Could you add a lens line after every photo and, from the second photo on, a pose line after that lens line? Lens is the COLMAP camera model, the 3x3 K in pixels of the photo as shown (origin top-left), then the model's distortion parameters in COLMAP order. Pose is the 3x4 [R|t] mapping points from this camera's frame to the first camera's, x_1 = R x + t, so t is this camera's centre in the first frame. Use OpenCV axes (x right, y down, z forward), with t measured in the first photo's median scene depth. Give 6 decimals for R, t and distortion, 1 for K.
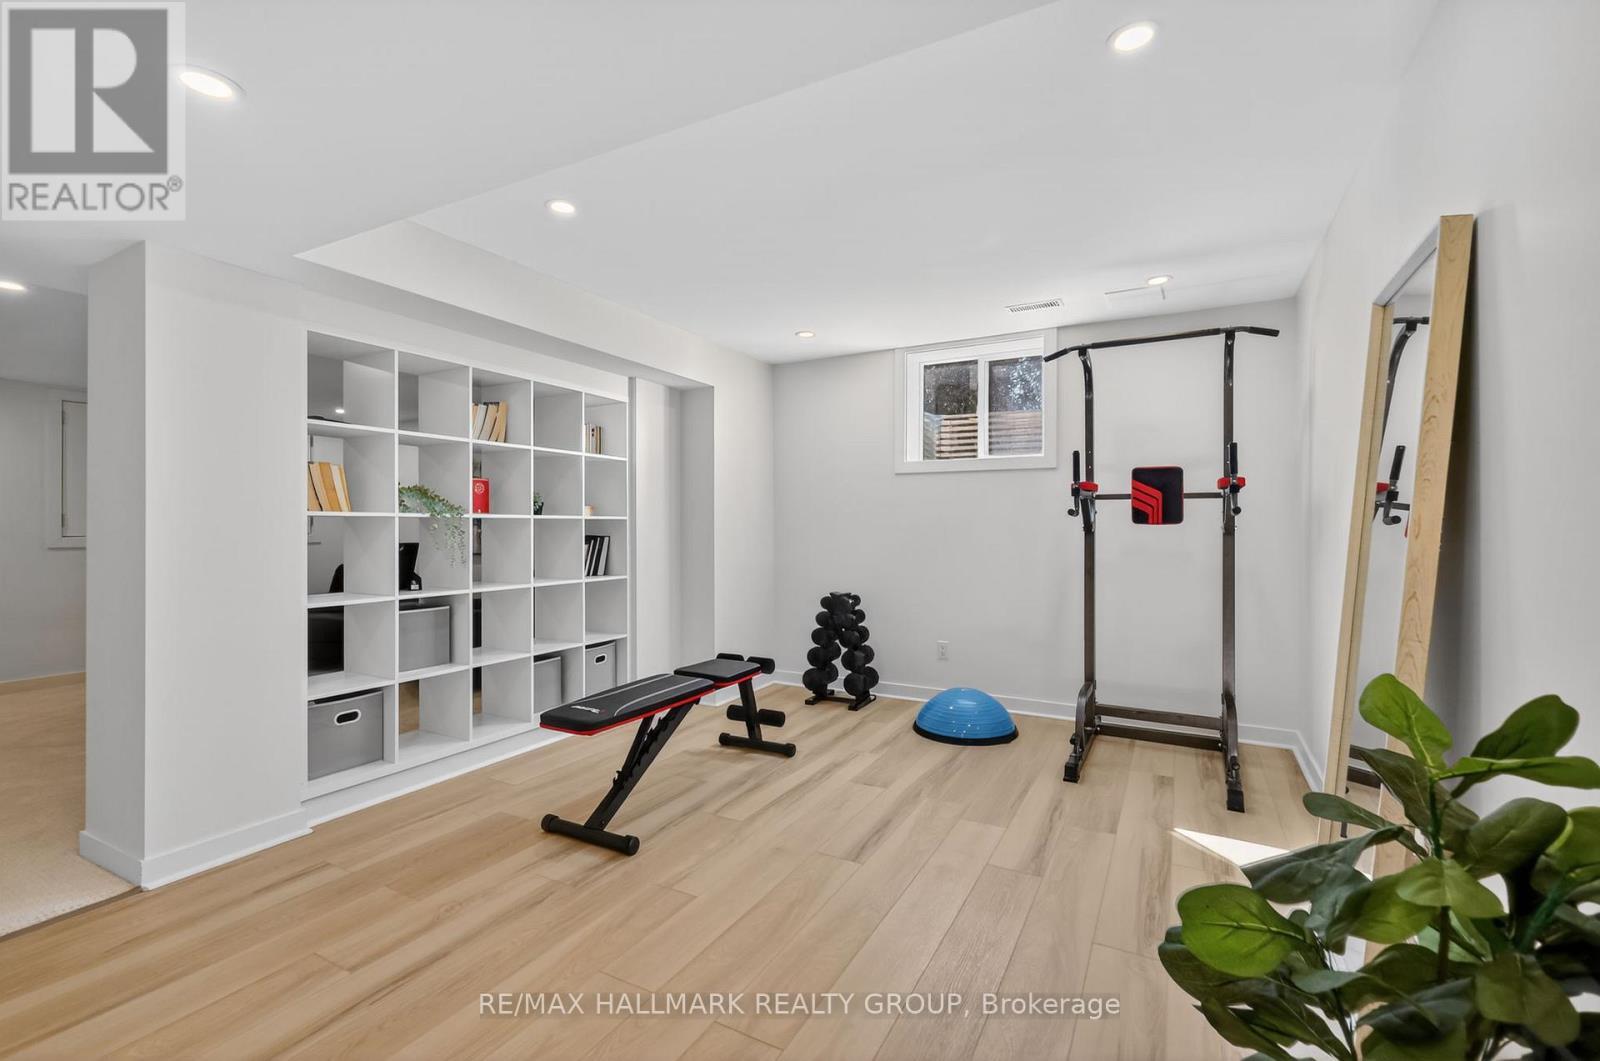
lens RADIAL K [[701.0, 0, 796.9], [0, 701.0, 524.8], [0, 0, 1]] dist [0.002842, -0.000086]
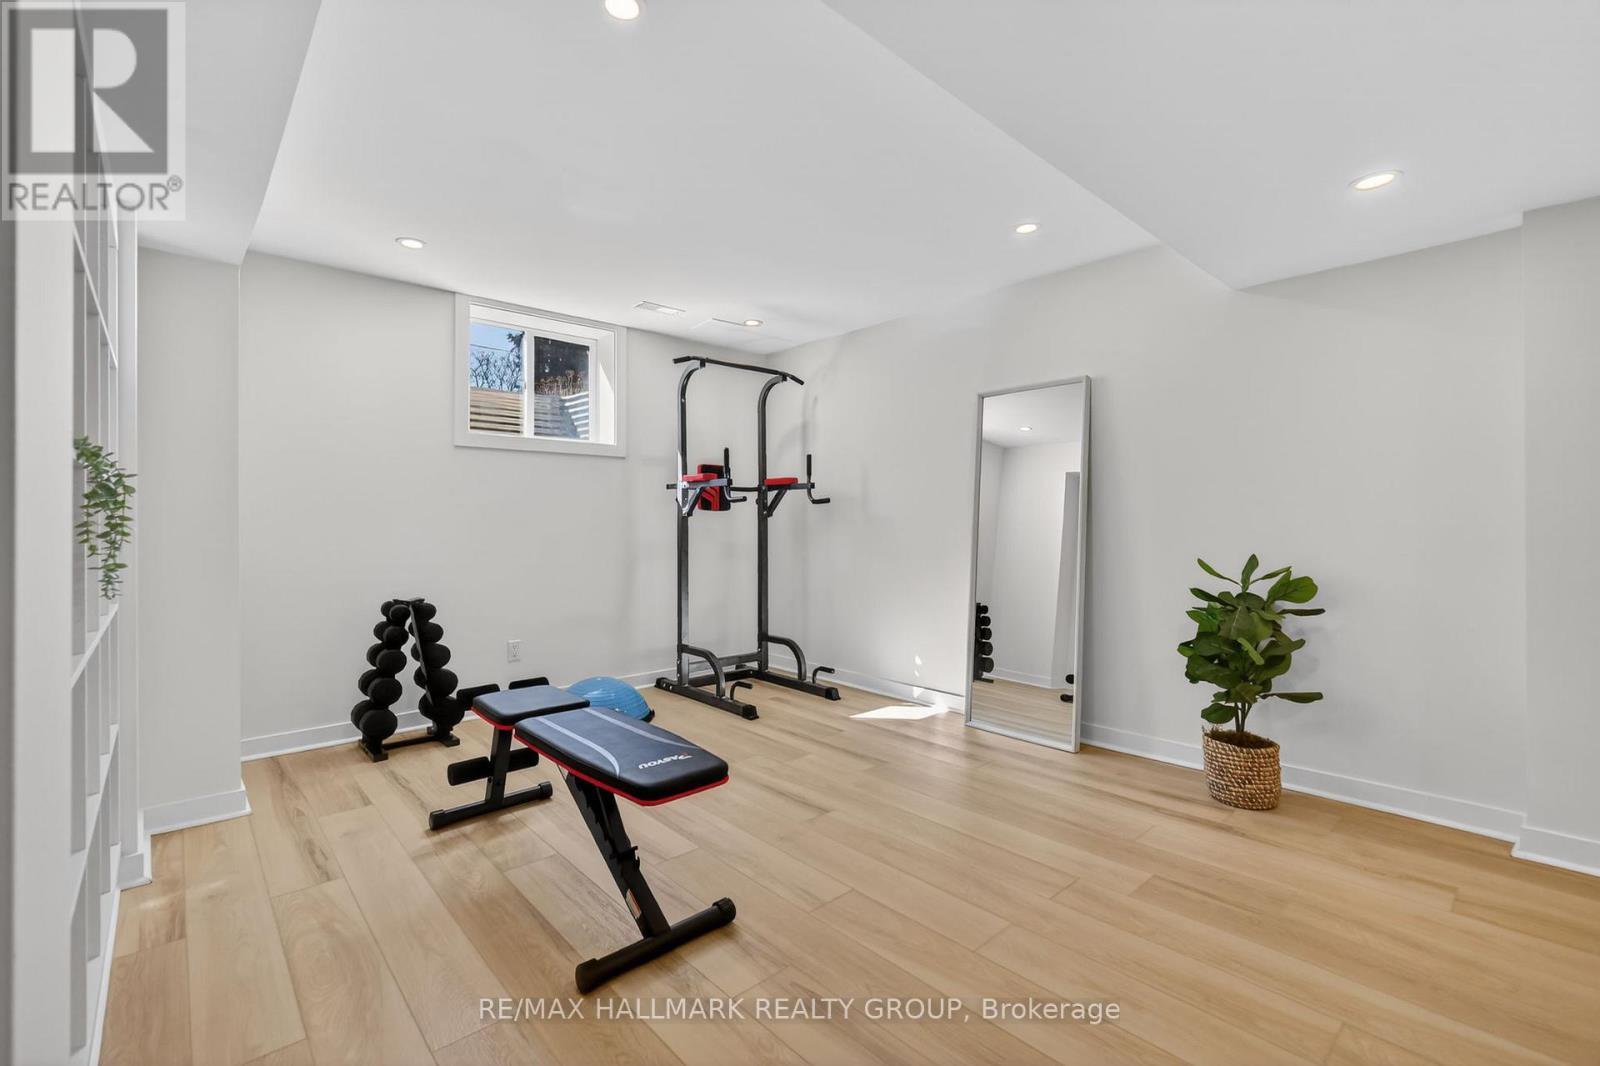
lens RADIAL K [[701.0, 0, 793.4], [0, 701.0, 530.8], [0, 0, 1]] dist [0.002842, -0.000086]
pose [[0.336270, -0.015260, 0.941642, -0.646355], [0.005641, 0.999883, 0.014189, 0.017325], [-0.941749, 0.000540, 0.336317, 0.459693]]
